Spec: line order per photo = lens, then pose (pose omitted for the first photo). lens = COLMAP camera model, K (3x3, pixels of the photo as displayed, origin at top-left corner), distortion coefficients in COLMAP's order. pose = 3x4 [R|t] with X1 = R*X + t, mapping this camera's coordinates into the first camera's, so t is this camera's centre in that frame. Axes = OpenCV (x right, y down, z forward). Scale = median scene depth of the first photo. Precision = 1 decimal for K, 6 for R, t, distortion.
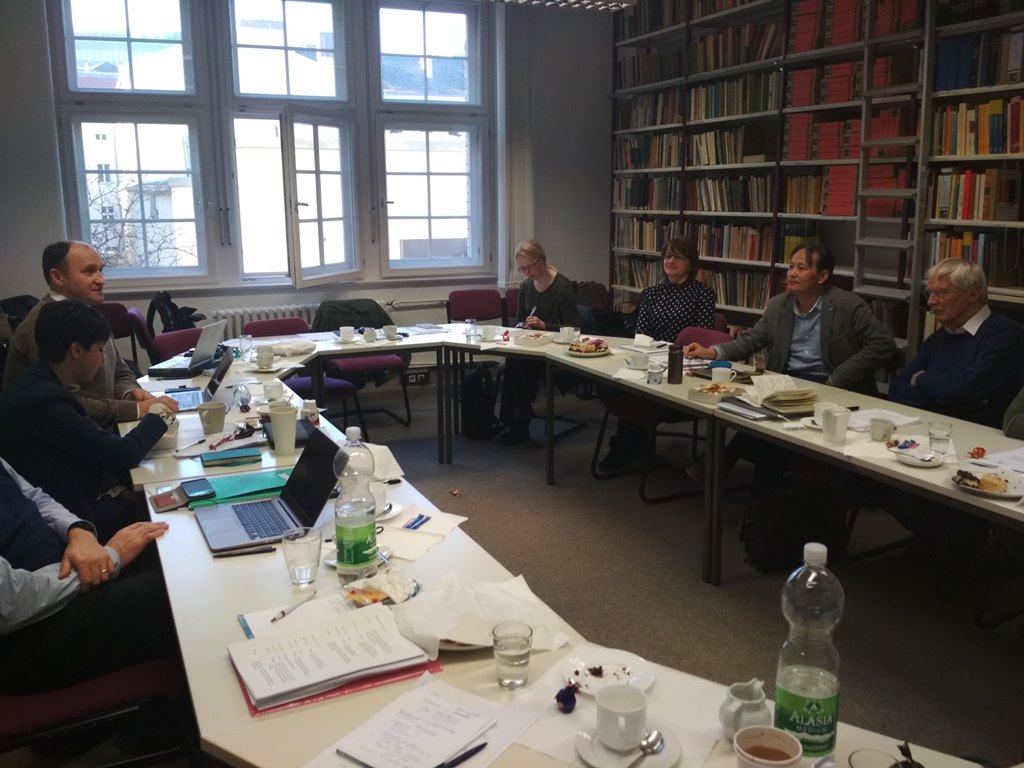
lens RADIAL K [[910.6, 0, 510.7], [0, 910.6, 377.3], [0, 0, 1]] dist [-0.002739, -0.009579]
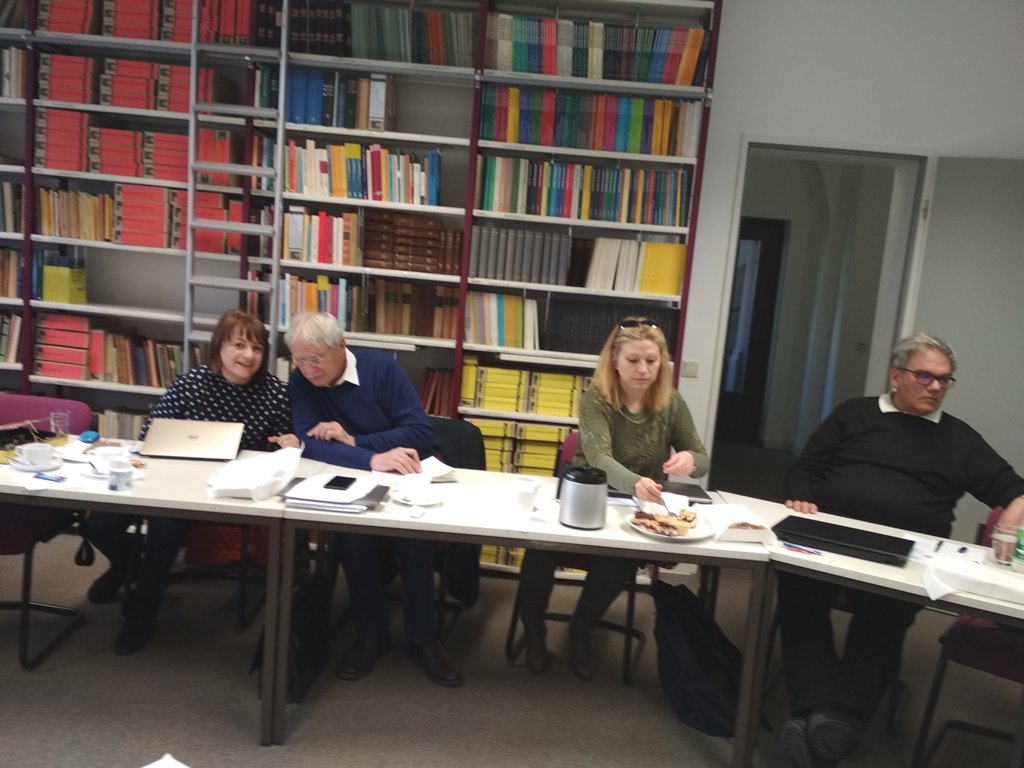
lens RADIAL K [[910.6, 0, 511.6], [0, 910.6, 392.9], [0, 0, 1]] dist [-0.002739, -0.009579]
pose [[0.478838, -0.078560, 0.874381, -0.247085], [0.080169, 0.995740, 0.045561, -0.064185], [-0.874235, 0.048281, 0.483096, 0.363063]]
